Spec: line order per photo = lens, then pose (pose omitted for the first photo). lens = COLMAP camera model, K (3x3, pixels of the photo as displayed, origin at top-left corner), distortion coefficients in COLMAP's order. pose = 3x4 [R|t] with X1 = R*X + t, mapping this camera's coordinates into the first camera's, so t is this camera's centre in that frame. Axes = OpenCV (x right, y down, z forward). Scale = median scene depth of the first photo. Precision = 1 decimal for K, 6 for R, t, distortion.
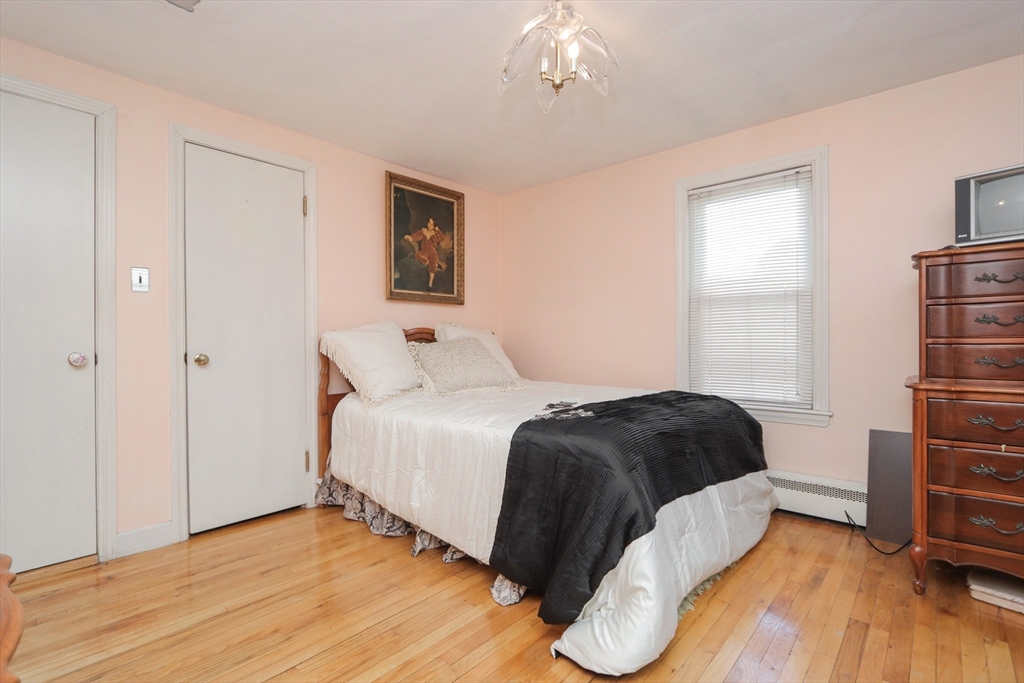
lens RADIAL K [[487.6, 0, 510.7], [0, 487.6, 353.6], [0, 0, 1]] dist [-0.002627, -0.000426]
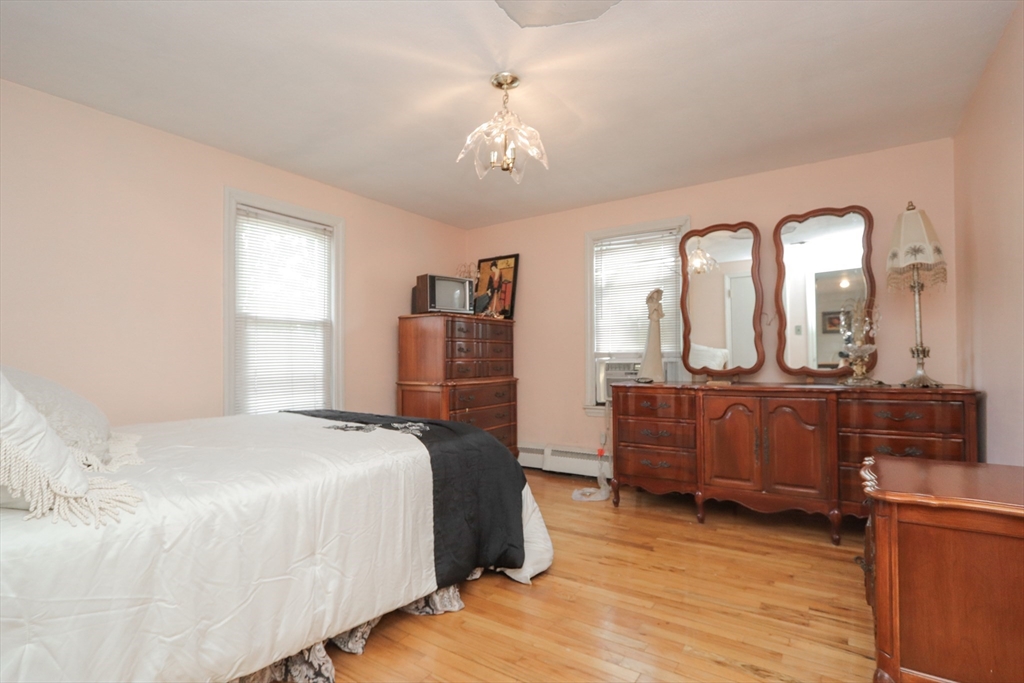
lens RADIAL K [[487.6, 0, 510.7], [0, 487.6, 353.6], [0, 0, 1]] dist [-0.002627, -0.000426]
pose [[-0.133295, 0.010174, 0.991024, -1.031377], [0.028730, 0.999567, -0.006398, -0.028110], [-0.990660, 0.027619, -0.133530, 0.954535]]
